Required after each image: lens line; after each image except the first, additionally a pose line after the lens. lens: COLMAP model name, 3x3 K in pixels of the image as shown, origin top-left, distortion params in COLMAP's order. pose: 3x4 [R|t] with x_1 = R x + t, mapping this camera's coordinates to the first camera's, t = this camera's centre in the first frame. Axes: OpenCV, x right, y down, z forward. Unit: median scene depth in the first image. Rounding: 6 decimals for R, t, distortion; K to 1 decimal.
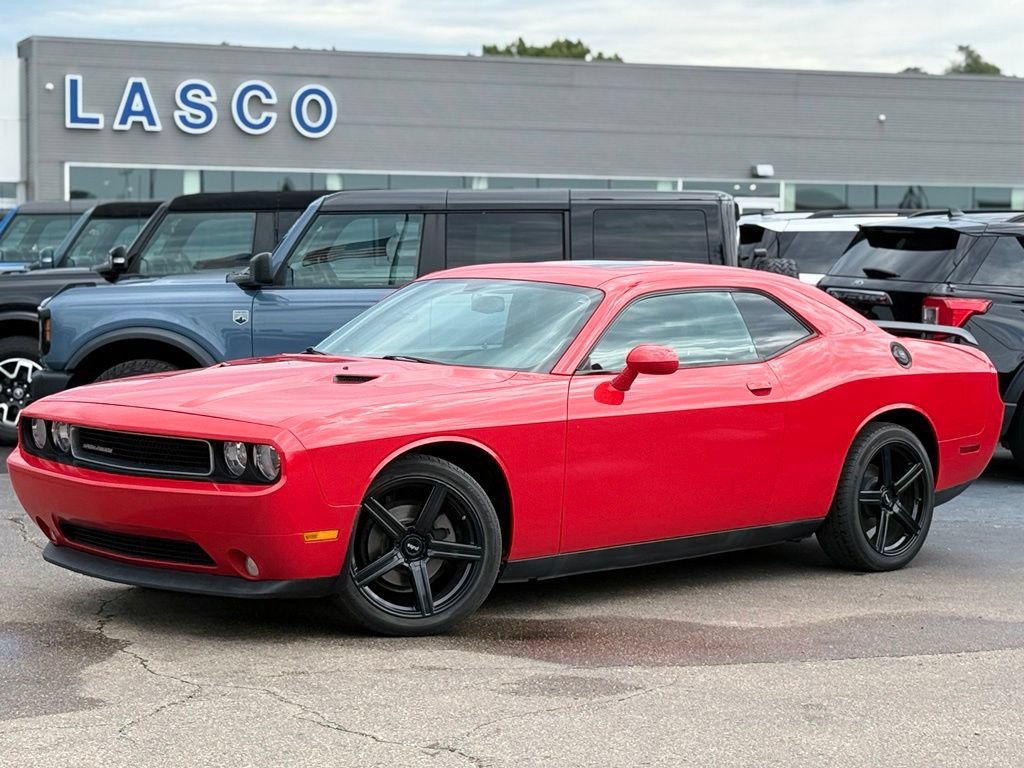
lens RADIAL K [[2281.1, 0, 512.4], [0, 2281.1, 385.4], [0, 0, 1]] dist [0.153451, 0.000000]
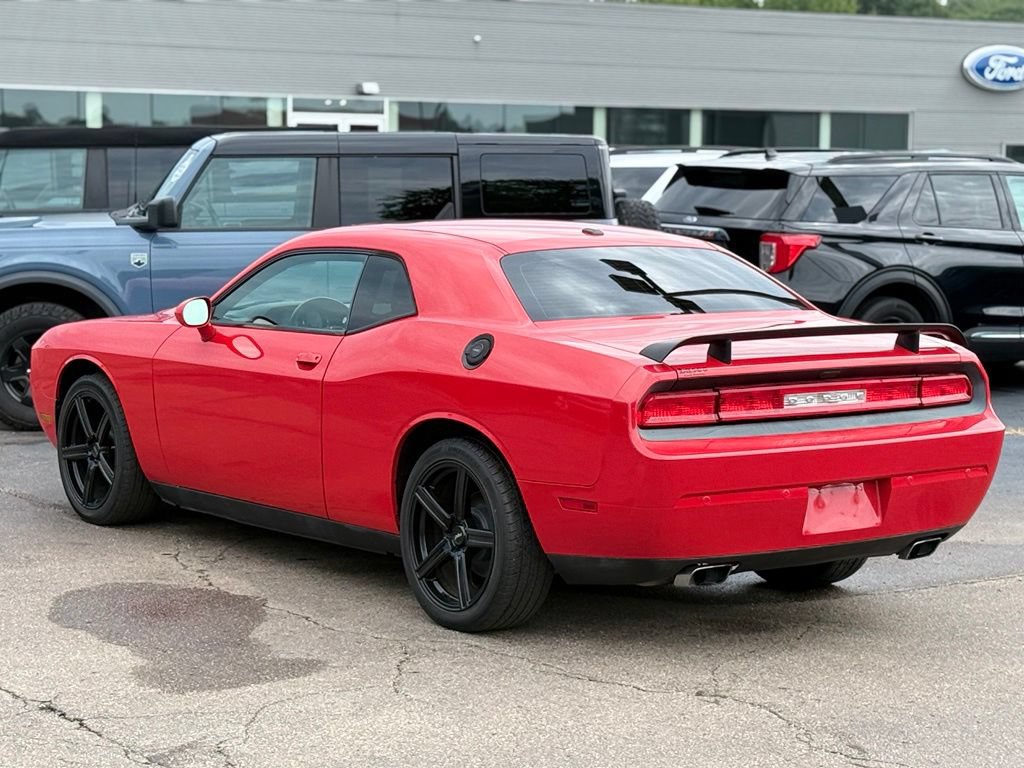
lens RADIAL K [[2218.9, 0, 504.9], [0, 2218.9, 381.0], [0, 0, 1]] dist [0.142248, 0.000000]
pose [[0.977981, -0.020950, 0.207638, -0.156640], [0.012306, 0.999006, 0.042835, -0.015728], [-0.208329, -0.039336, 0.977267, 0.002422]]
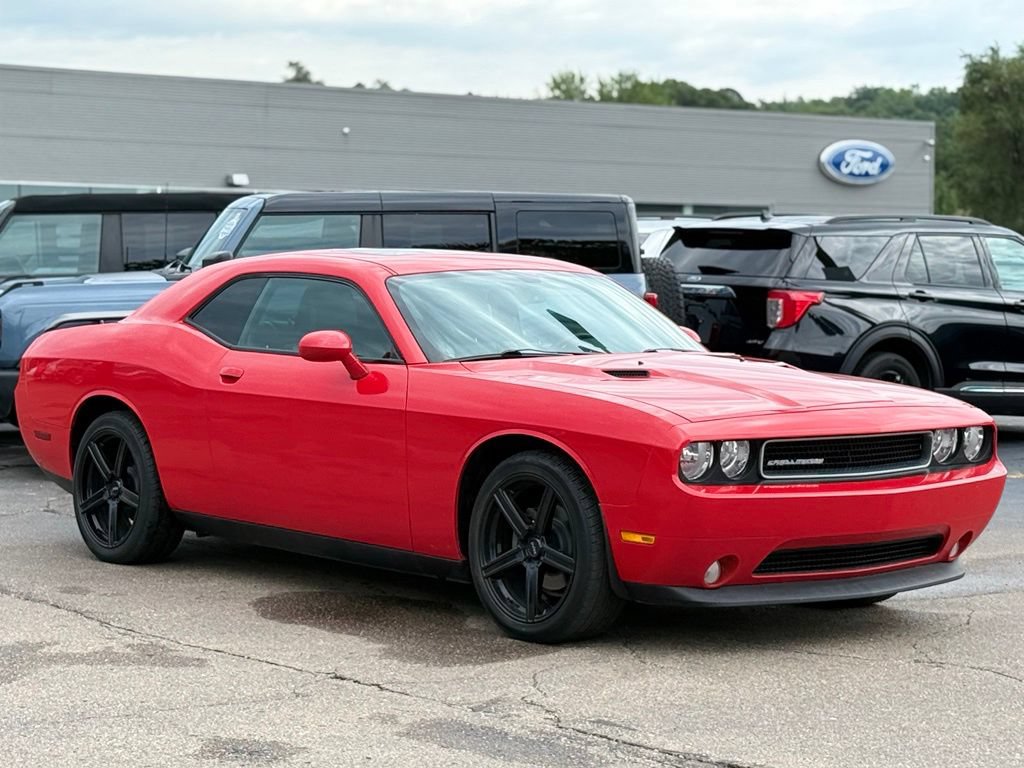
lens RADIAL K [[2281.1, 0, 484.0], [0, 2281.1, 357.6], [0, 0, 1]] dist [0.153451, 0.000000]
pose [[0.960450, -0.016427, 0.277966, -0.264641], [0.021104, 0.999681, -0.013843, 0.006680], [-0.277650, 0.019162, 0.960491, -0.031433]]
